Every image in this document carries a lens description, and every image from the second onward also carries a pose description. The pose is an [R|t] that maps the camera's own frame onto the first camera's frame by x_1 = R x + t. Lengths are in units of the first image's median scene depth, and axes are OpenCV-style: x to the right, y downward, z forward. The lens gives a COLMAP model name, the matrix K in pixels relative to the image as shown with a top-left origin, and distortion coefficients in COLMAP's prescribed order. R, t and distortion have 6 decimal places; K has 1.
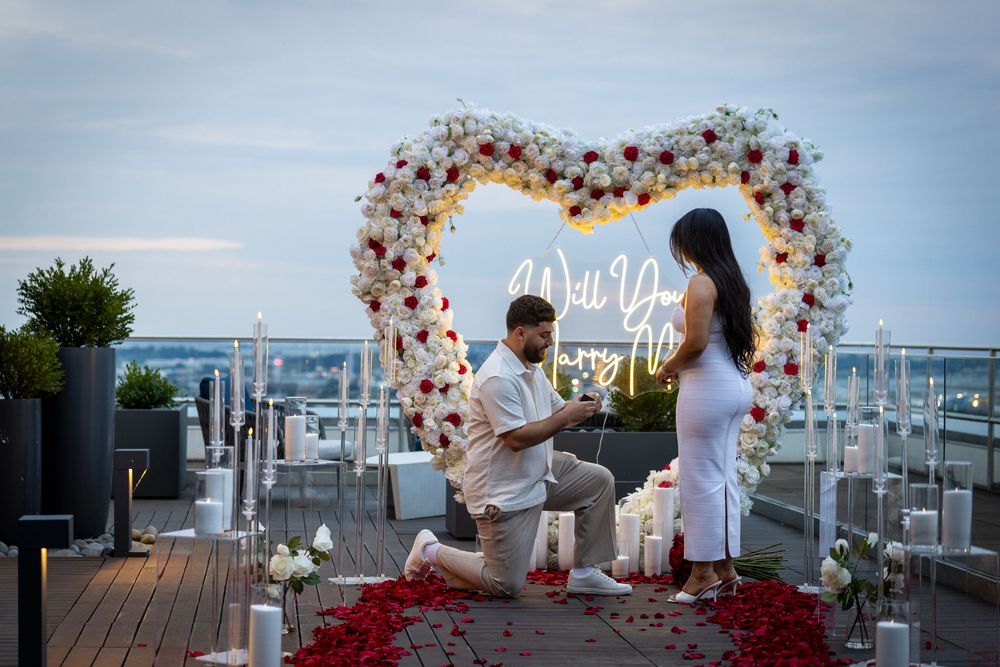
lens RADIAL K [[1974.3, 0, 500.0], [0, 1974.3, 333.5], [0, 0, 1]] dist [-0.042559, -0.043867]
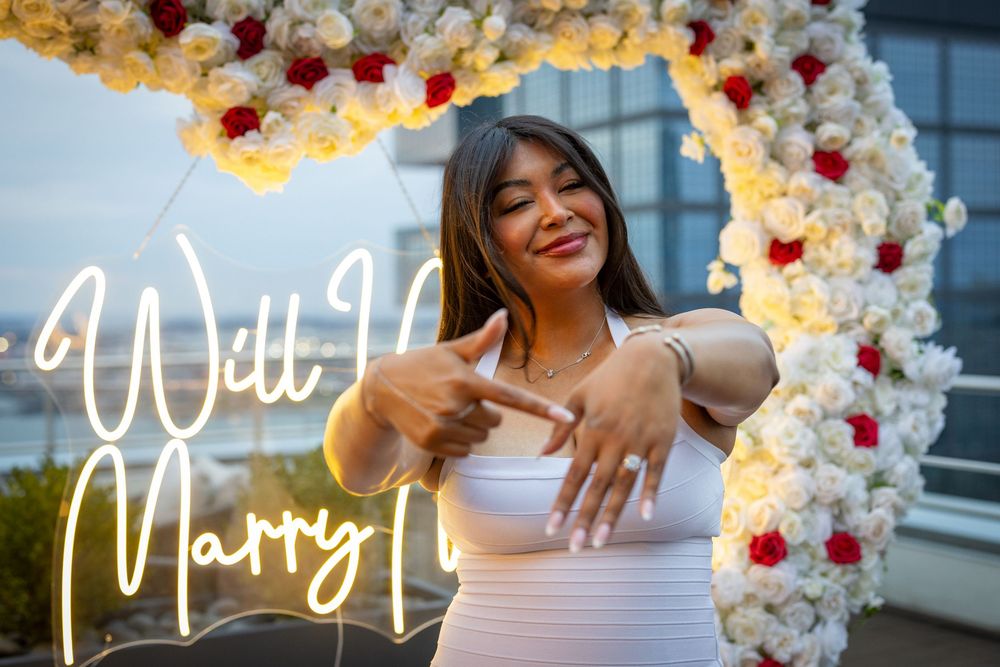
lens RADIAL K [[1450.8, 0, 500.0], [0, 1450.8, 333.5], [0, 0, 1]] dist [0.012780, -0.032578]
pose [[0.928331, -0.035177, 0.370086, -0.013938], [0.026449, 0.999240, 0.028633, -0.032053], [-0.370812, -0.016793, 0.928556, 0.757712]]
